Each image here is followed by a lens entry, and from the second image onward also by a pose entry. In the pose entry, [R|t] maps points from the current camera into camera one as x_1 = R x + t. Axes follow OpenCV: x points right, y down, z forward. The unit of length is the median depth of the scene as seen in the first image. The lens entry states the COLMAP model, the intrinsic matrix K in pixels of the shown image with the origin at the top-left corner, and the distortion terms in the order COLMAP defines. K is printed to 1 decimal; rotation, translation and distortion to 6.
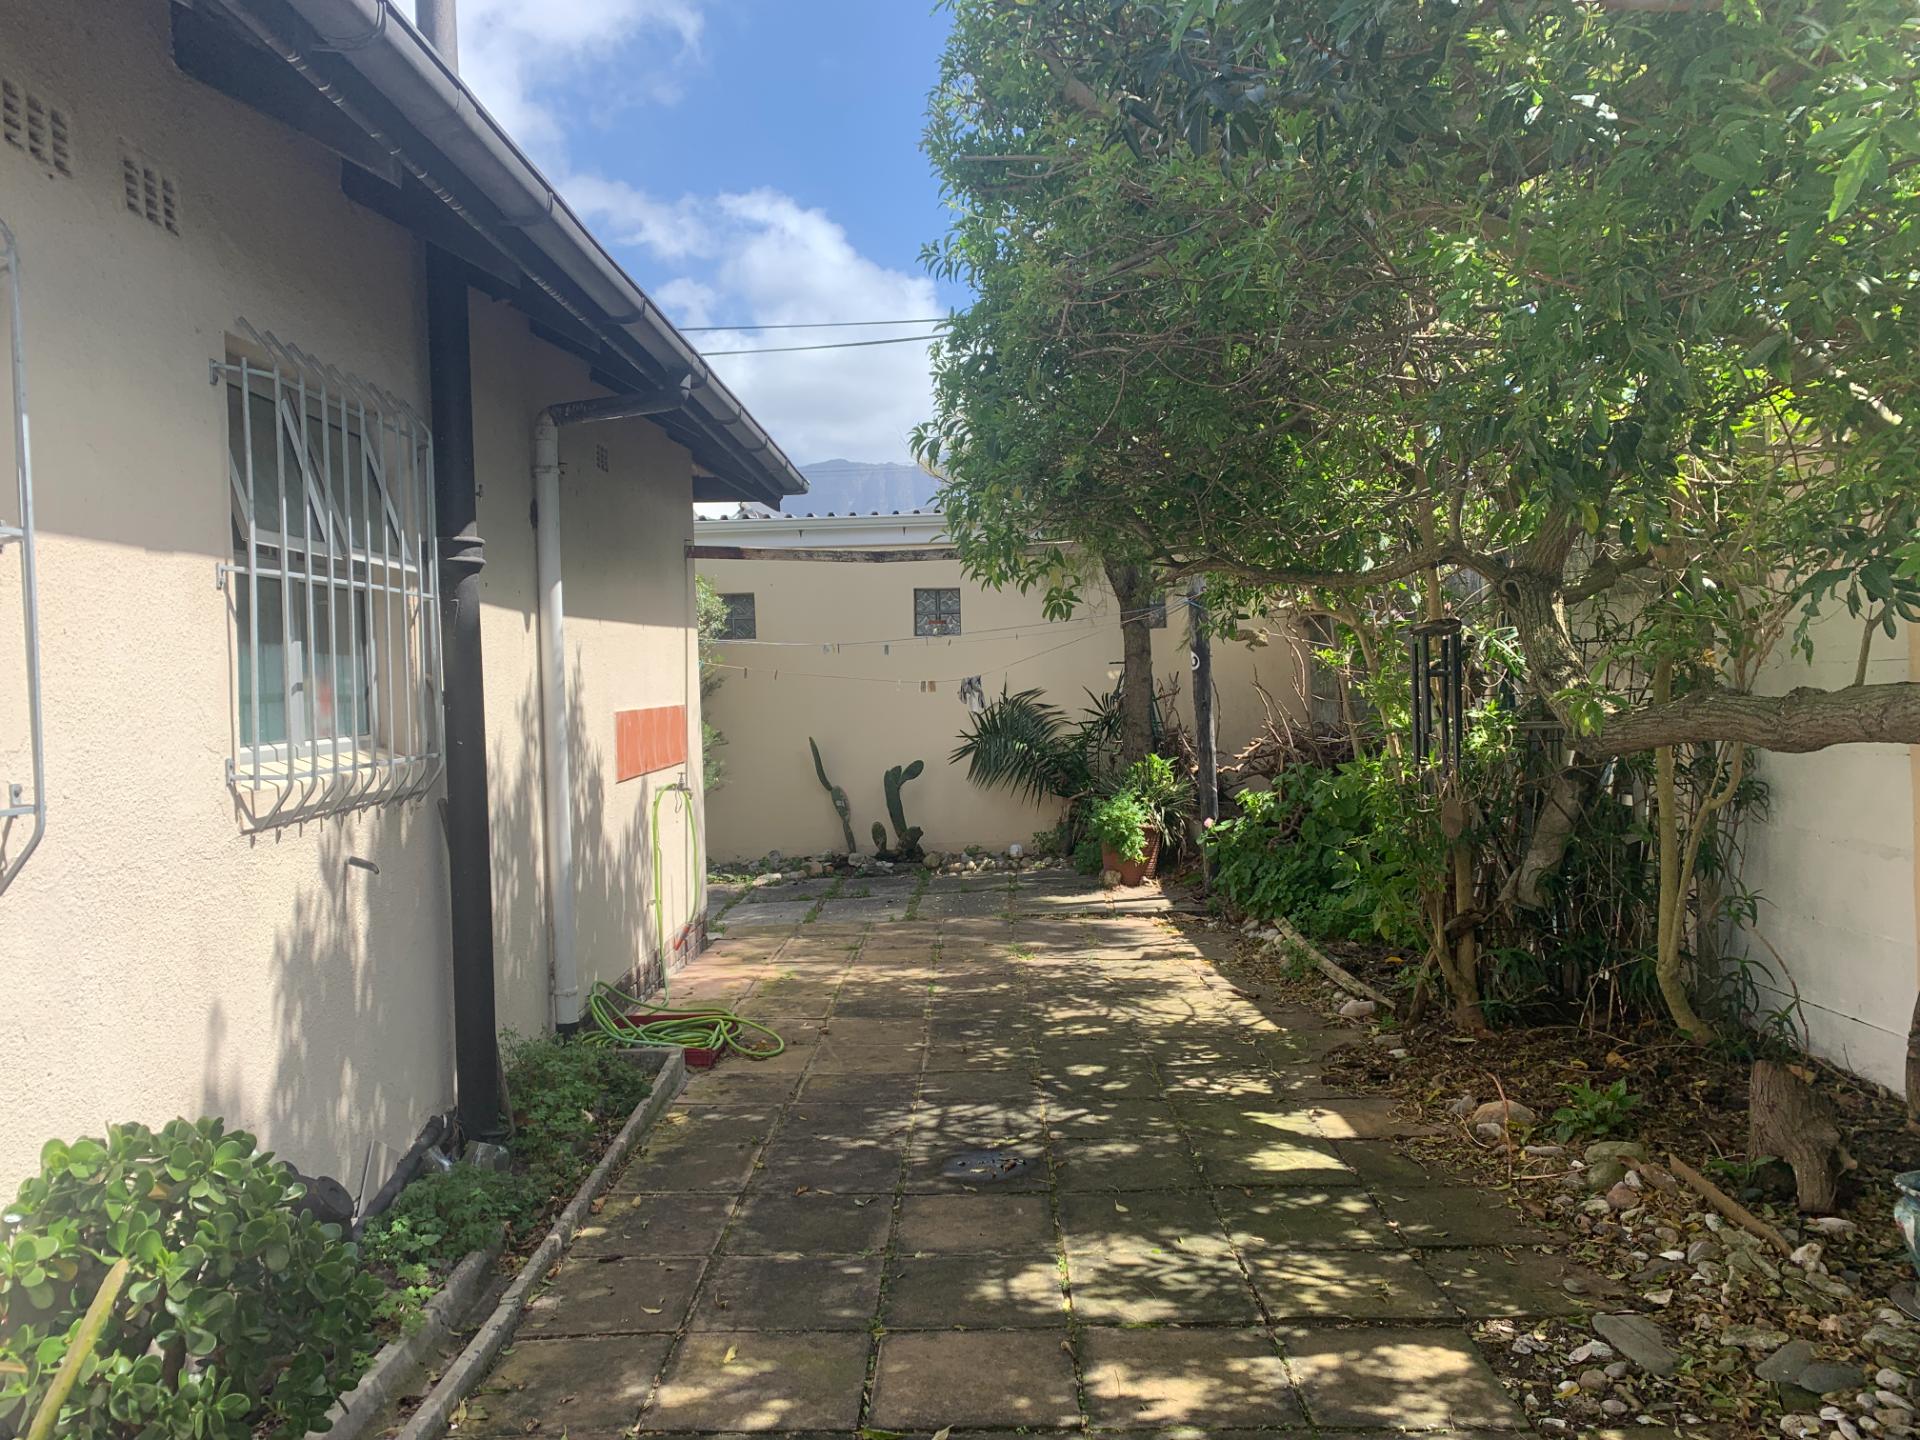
lens RADIAL K [[1468.6, 0, 959.4], [0, 1468.6, 720.4], [0, 0, 1]] dist [0.052774, -0.063753]
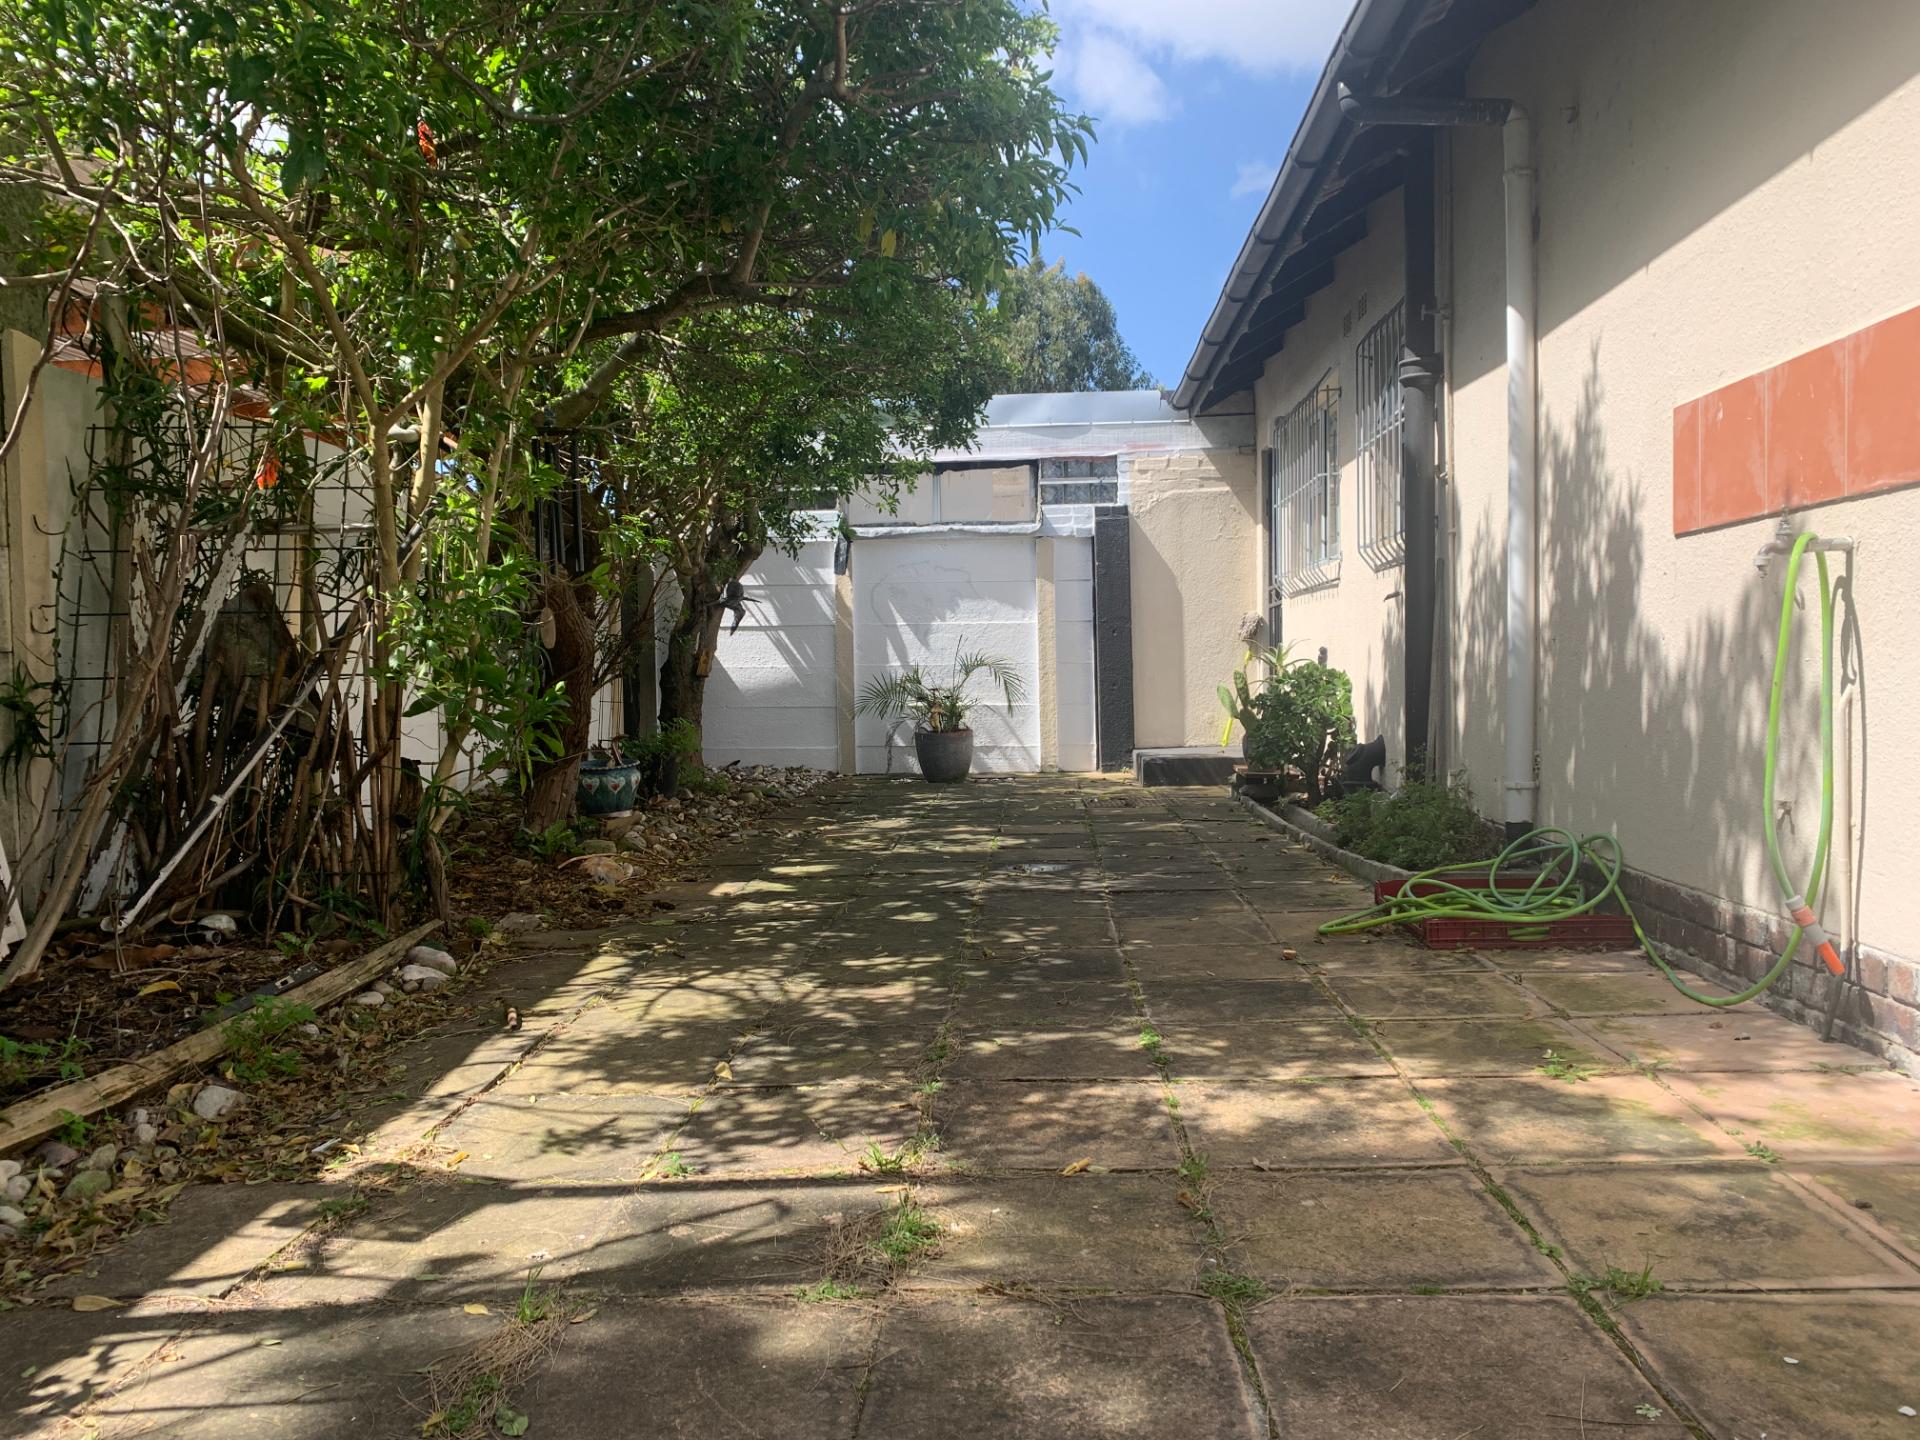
lens RADIAL K [[1468.6, 0, 961.9], [0, 1468.6, 724.0], [0, 0, 1]] dist [0.052774, -0.063753]
pose [[-0.997979, 0.039963, 0.049406, 0.013378], [0.043130, 0.996966, 0.064804, 0.067113], [-0.046667, 0.066804, -0.996674, 1.617020]]
